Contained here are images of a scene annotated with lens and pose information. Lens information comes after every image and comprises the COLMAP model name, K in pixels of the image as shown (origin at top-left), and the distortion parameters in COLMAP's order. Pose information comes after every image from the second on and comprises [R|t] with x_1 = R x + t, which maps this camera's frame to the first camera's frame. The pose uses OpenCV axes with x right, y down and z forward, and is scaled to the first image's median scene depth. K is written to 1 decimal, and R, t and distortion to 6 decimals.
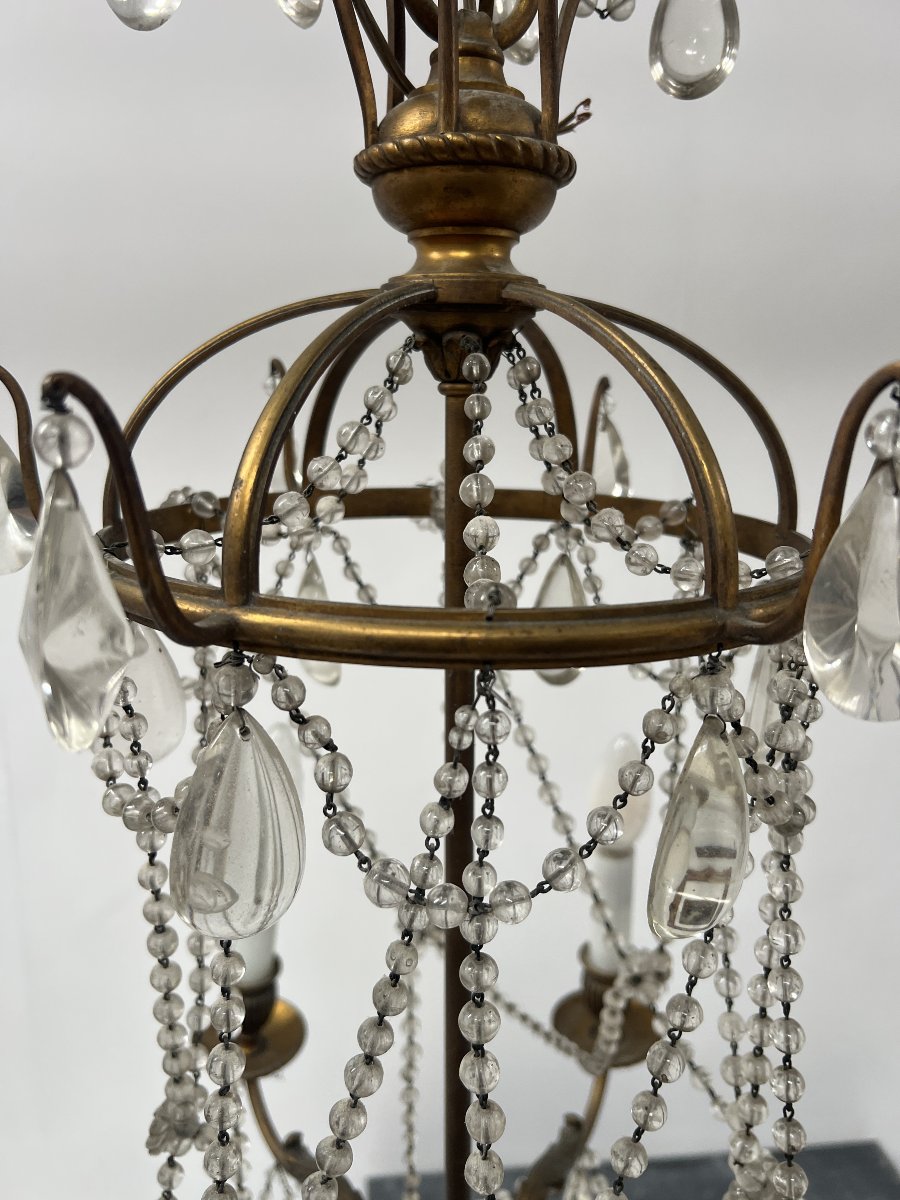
lens RADIAL K [[914.7, 0, 439.5], [0, 914.7, 603.3], [0, 0, 1]] dist [0.059752, -0.117219]
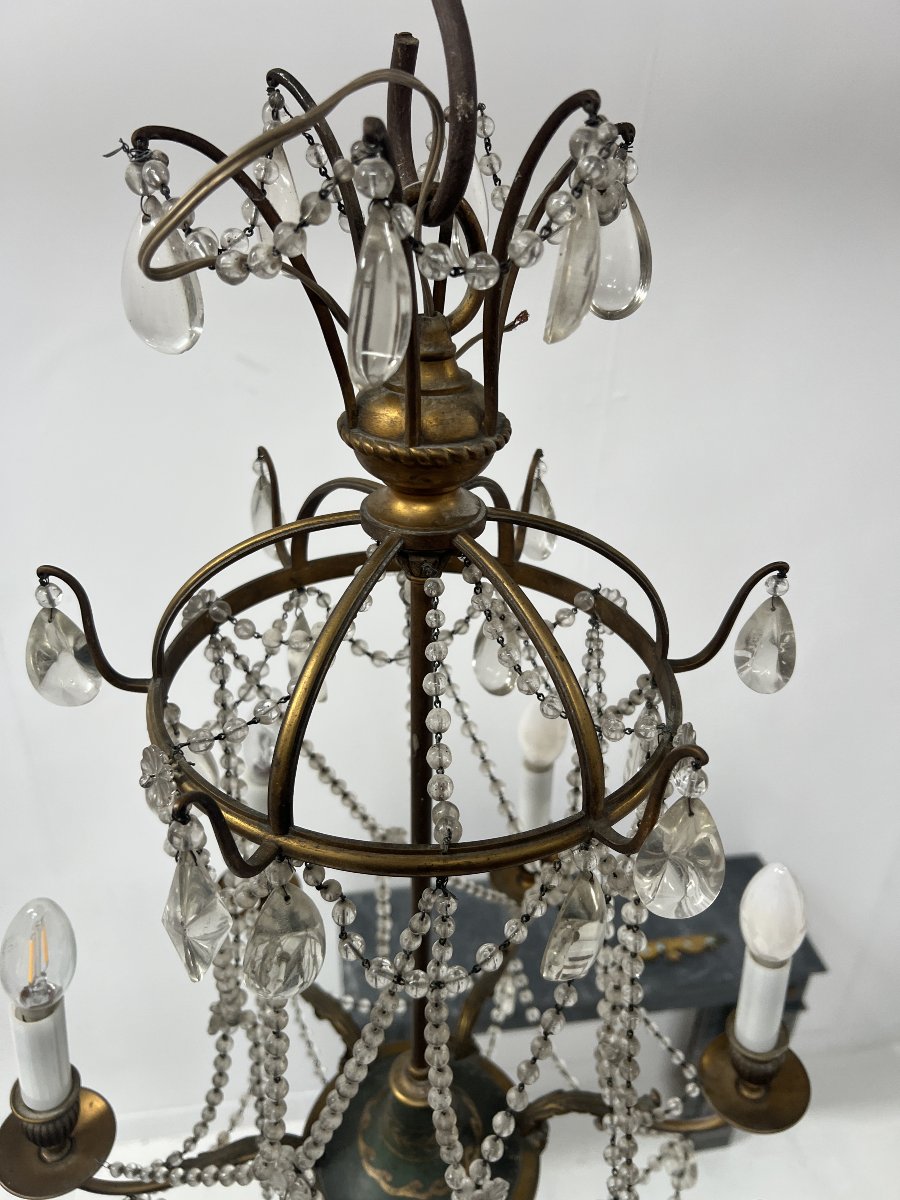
lens RADIAL K [[907.1, 0, 447.9], [0, 907.1, 596.8], [0, 0, 1]] dist [0.106153, -0.231129]
pose [[0.998053, -0.014993, 0.060547, -0.017907], [-0.003108, 0.957520, 0.288349, -0.556010], [-0.062298, -0.287976, 0.955609, -0.250081]]
